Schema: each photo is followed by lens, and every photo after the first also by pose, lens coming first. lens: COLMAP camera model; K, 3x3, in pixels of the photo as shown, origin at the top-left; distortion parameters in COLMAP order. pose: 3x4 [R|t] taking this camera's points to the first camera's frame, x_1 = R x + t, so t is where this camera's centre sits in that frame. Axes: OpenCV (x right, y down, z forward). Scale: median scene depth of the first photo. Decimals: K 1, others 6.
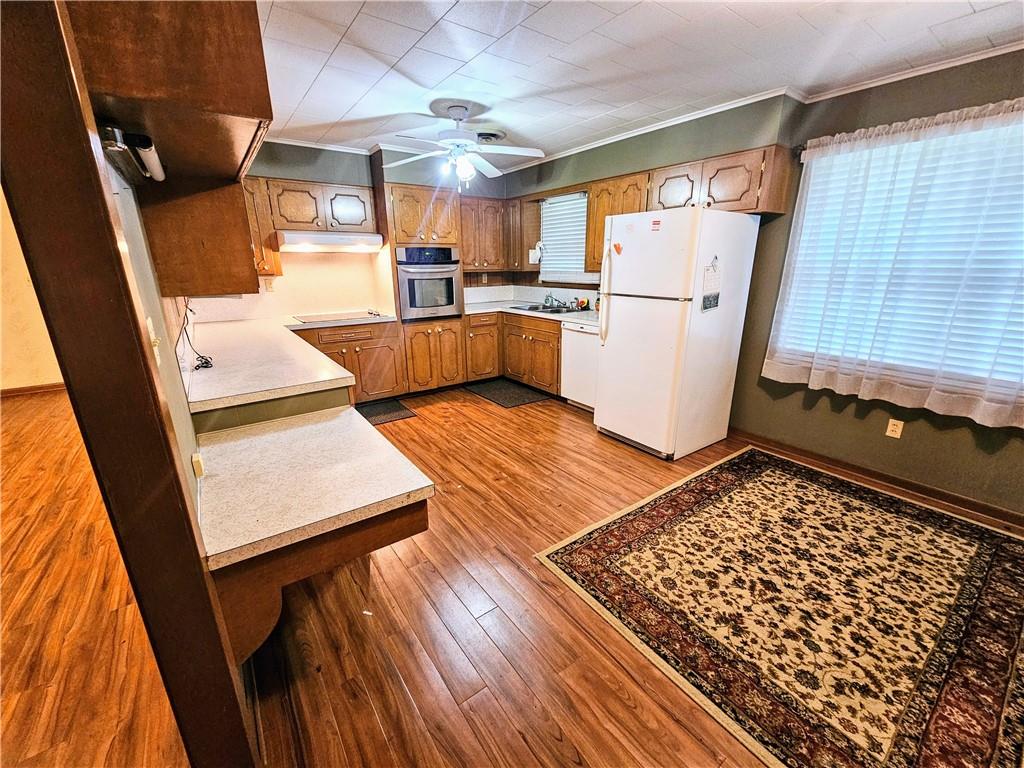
lens RADIAL K [[419.2, 0, 512.4], [0, 419.2, 386.9], [0, 0, 1]] dist [-0.003372, 0.002203]
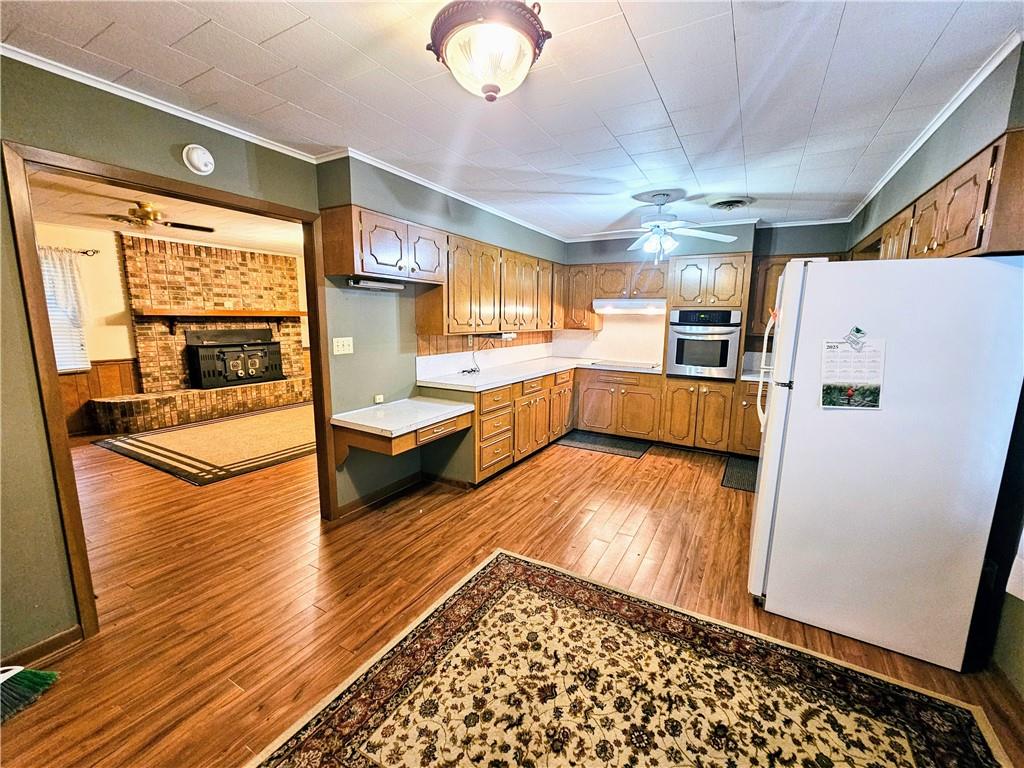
lens RADIAL K [[419.2, 0, 518.2], [0, 419.2, 383.2], [0, 0, 1]] dist [-0.003372, 0.002203]
pose [[0.419516, 0.157517, -0.893977, 1.121750], [-0.278753, 0.959600, 0.038270, -0.141701], [0.863889, 0.233144, 0.446476, 0.361527]]
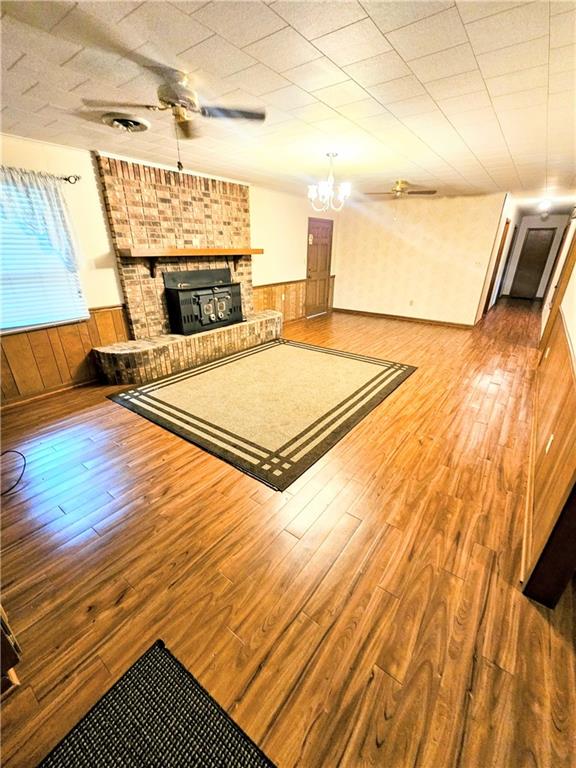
lens RADIAL K [[314.4, 0, 287.1], [0, 314.4, 384.1], [0, 0, 1]] dist [-0.003372, 0.002203]
pose [[0.294883, 0.391779, -0.871523, -0.106286], [-0.284344, 0.906740, 0.311401, 0.043399], [0.912246, 0.155986, 0.378783, -0.313224]]
